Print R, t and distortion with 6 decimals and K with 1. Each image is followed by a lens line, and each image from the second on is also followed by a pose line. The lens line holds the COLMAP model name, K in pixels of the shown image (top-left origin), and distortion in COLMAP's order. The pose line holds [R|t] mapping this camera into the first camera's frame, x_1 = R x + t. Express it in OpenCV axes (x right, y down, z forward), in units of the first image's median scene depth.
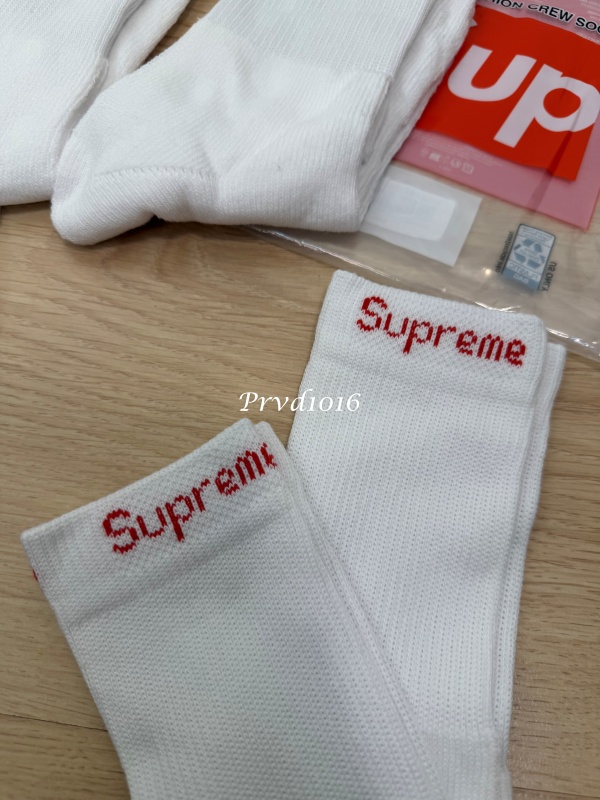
lens RADIAL K [[574.6, 0, 300.0], [0, 574.6, 400.0], [0, 0, 1]] dist [0.050188, -0.129773]
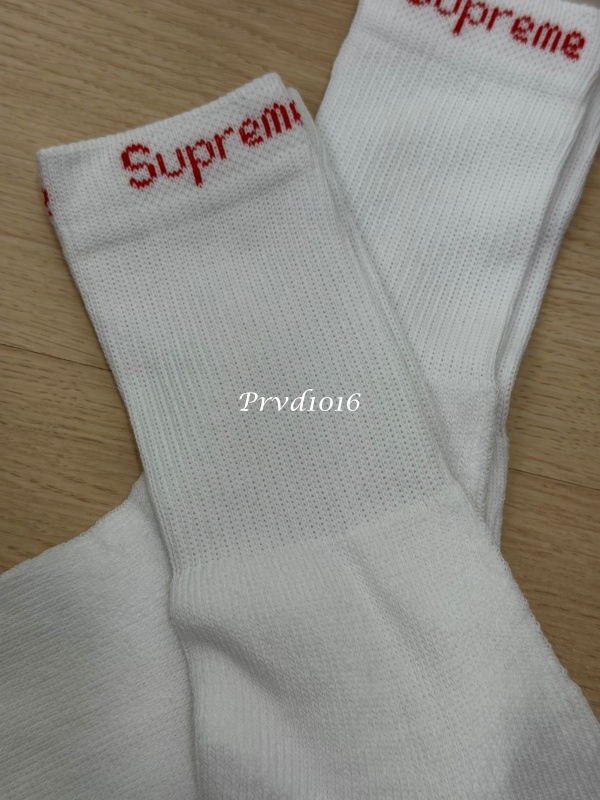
lens RADIAL K [[1210.6, 0, 300.0], [0, 1210.6, 400.0], [0, 0, 1]] dist [0.036367, -0.093376]
pose [[0.993956, 0.108306, 0.017942, -0.031635], [-0.108535, 0.994016, 0.012330, 0.499692], [-0.016499, -0.014203, 0.999763, -0.925962]]
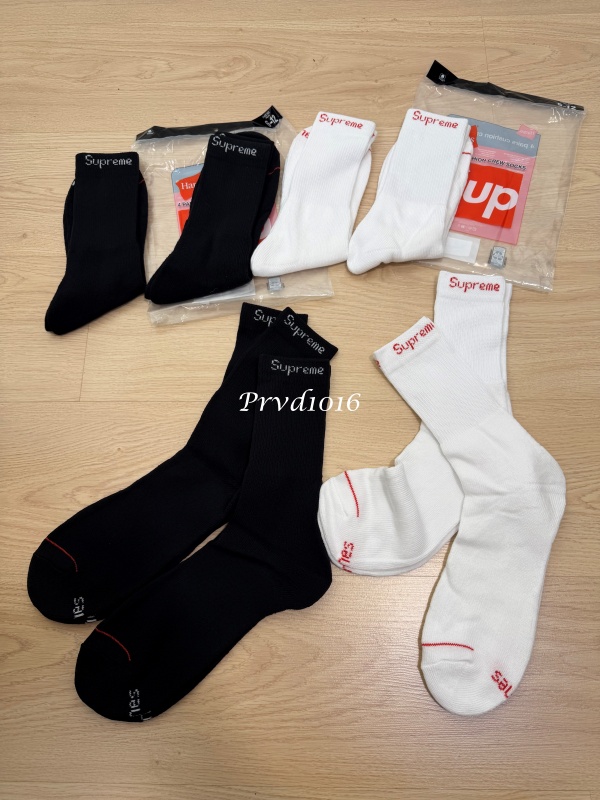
lens RADIAL K [[571.5, 0, 303.4], [0, 571.5, 419.6], [0, 0, 1]] dist [0.000594, -0.004401]
pose [[0.989729, -0.141058, -0.023204, -0.802321], [0.142102, 0.988477, 0.052146, 0.357022], [0.015581, -0.054908, 0.998370, -2.474653]]
